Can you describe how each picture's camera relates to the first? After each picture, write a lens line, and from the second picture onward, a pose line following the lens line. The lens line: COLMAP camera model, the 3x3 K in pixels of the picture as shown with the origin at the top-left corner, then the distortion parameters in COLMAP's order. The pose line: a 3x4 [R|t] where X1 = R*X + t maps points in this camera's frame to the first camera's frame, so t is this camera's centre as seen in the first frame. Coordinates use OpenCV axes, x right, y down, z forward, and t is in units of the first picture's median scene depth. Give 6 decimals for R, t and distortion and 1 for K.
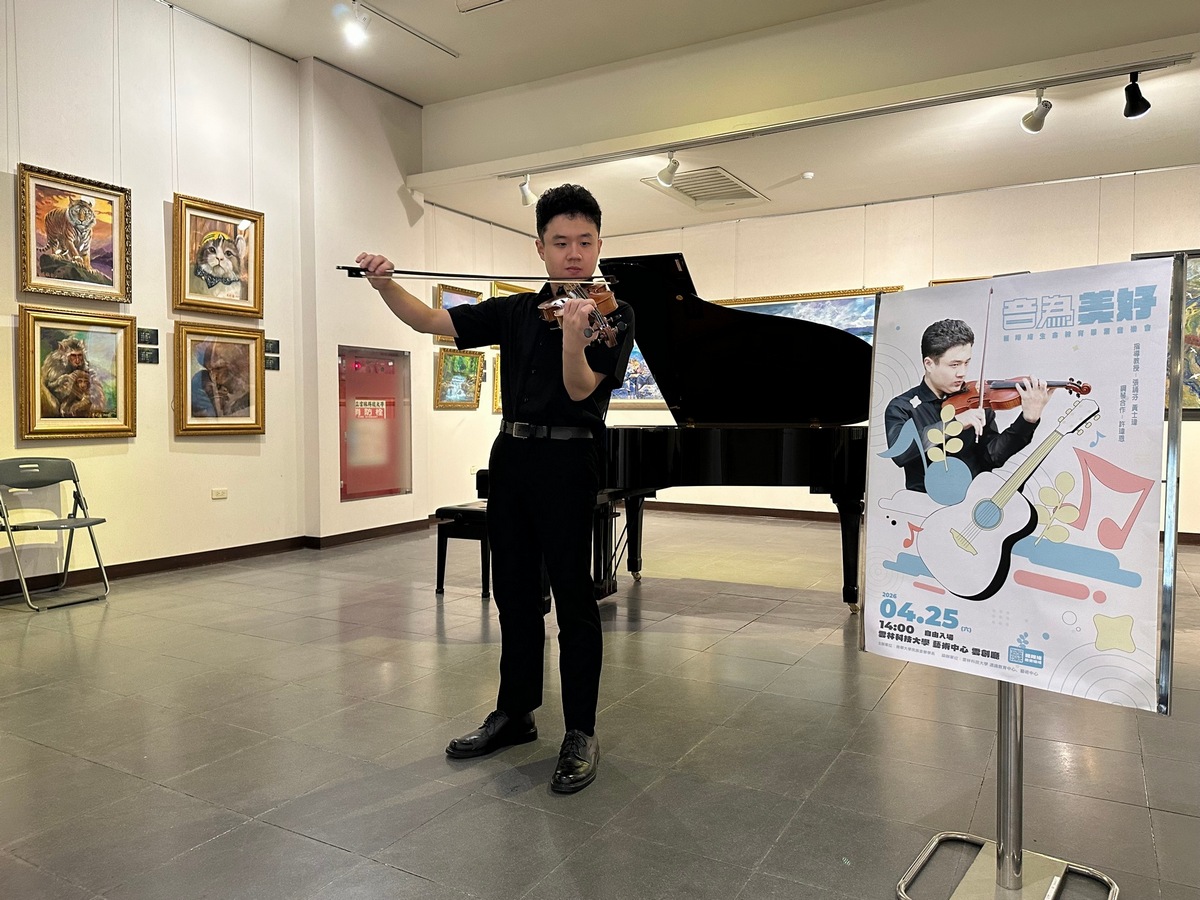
lens RADIAL K [[854.6, 0, 591.5], [0, 854.6, 455.2], [0, 0, 1]] dist [0.021979, -0.017406]
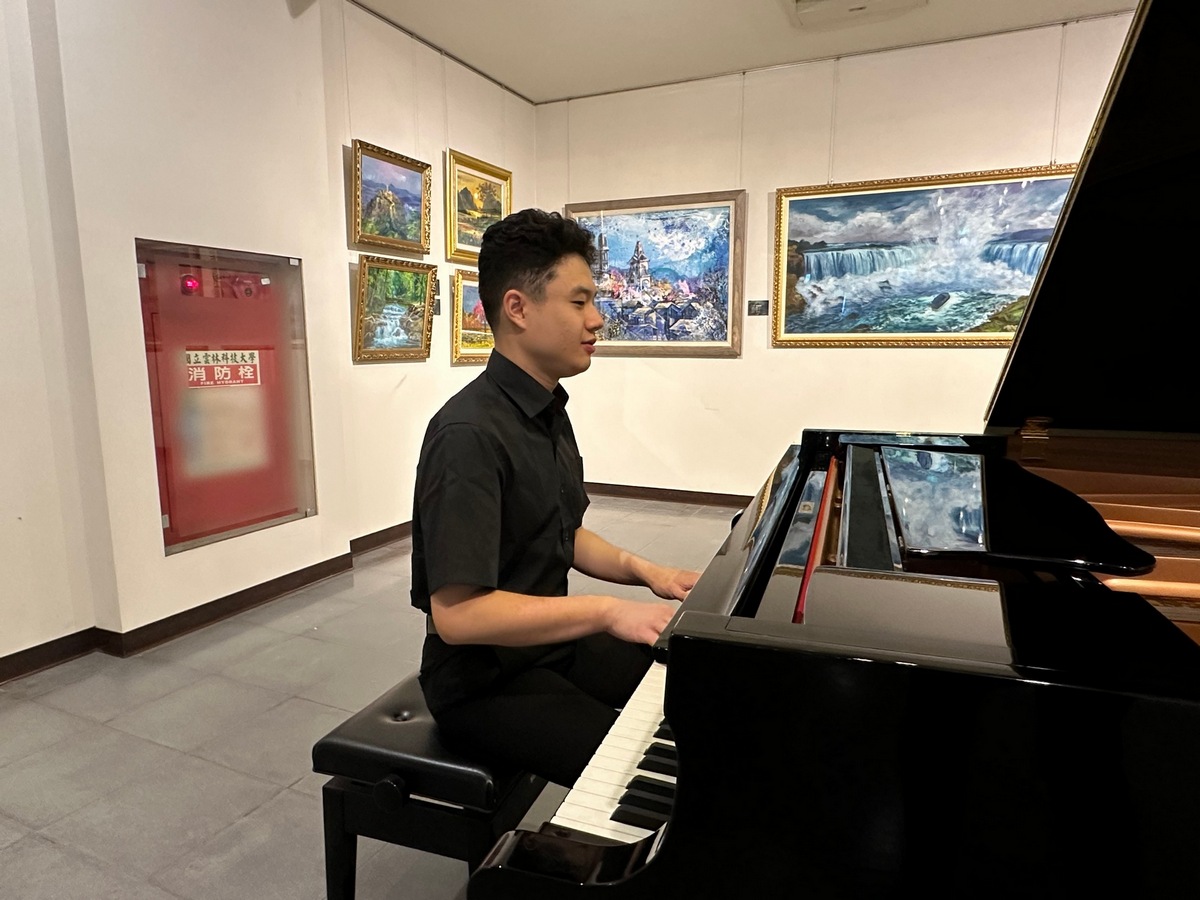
lens RADIAL K [[775.6, 0, 601.8], [0, 775.6, 456.0], [0, 0, 1]] dist [0.010562, -0.001192]
pose [[0.995012, -0.015700, 0.098508, -0.103599], [0.006042, 0.995209, 0.097587, -0.061855], [-0.099568, -0.096505, 0.990340, 0.682347]]
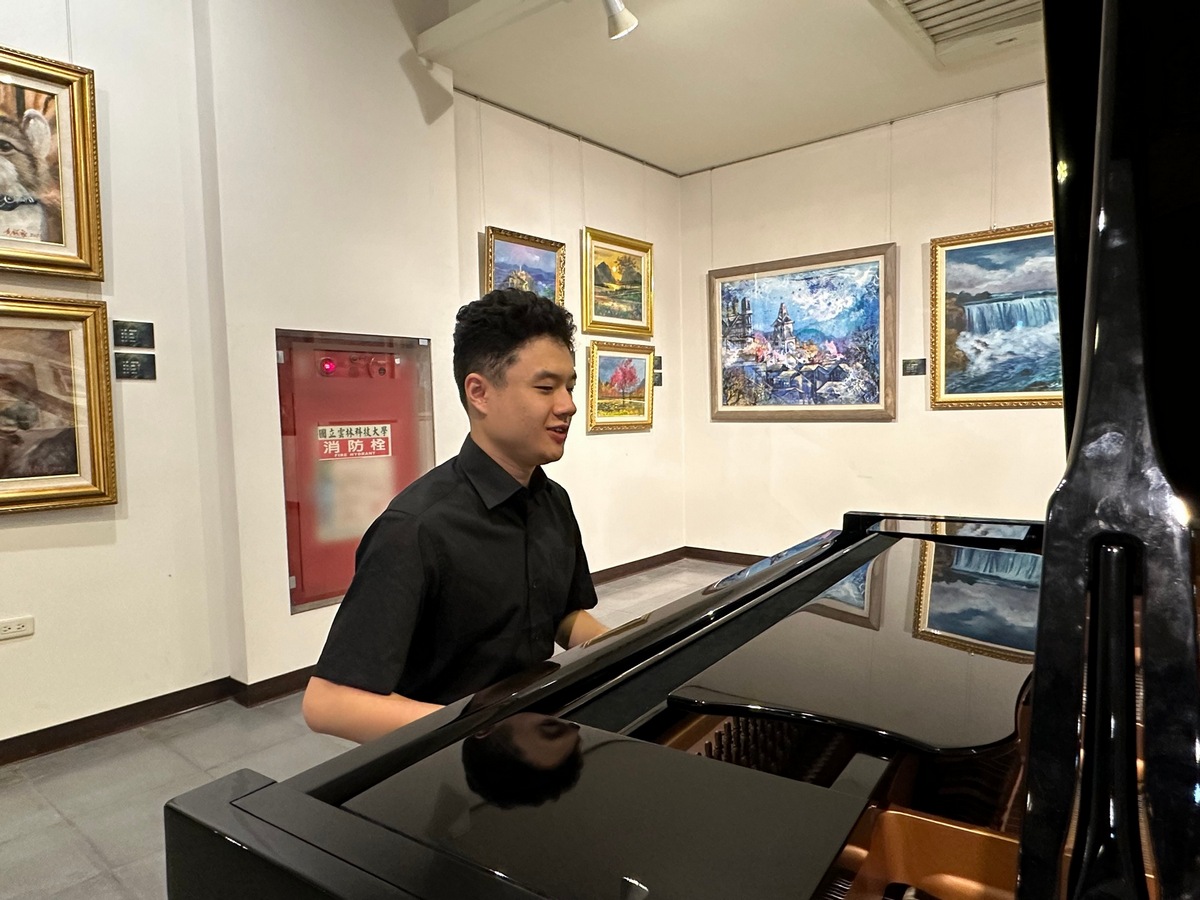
lens RADIAL K [[775.6, 0, 601.2], [0, 775.6, 454.7], [0, 0, 1]] dist [0.010562, -0.001192]
pose [[0.986428, -0.012534, -0.163712, -0.015596], [0.014999, 0.999792, 0.013827, -0.067776], [0.163505, -0.016095, 0.986411, 0.703647]]
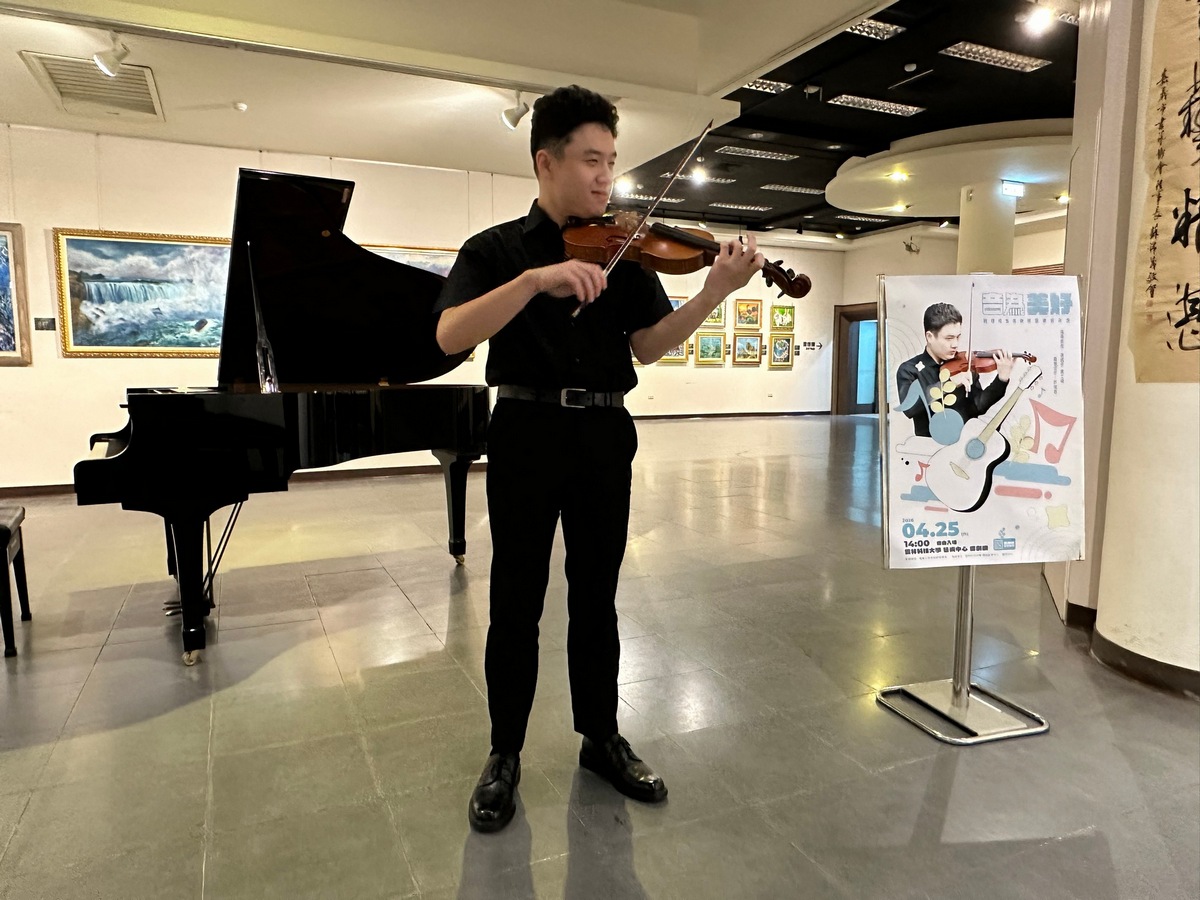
lens RADIAL K [[803.7, 0, 591.7], [0, 803.7, 461.7], [0, 0, 1]] dist [0.000843, 0.003372]
pose [[0.585003, -0.094457, 0.805512, -0.328693], [0.039984, 0.995346, 0.087679, -0.016908], [-0.810045, -0.019085, 0.586057, 0.258677]]
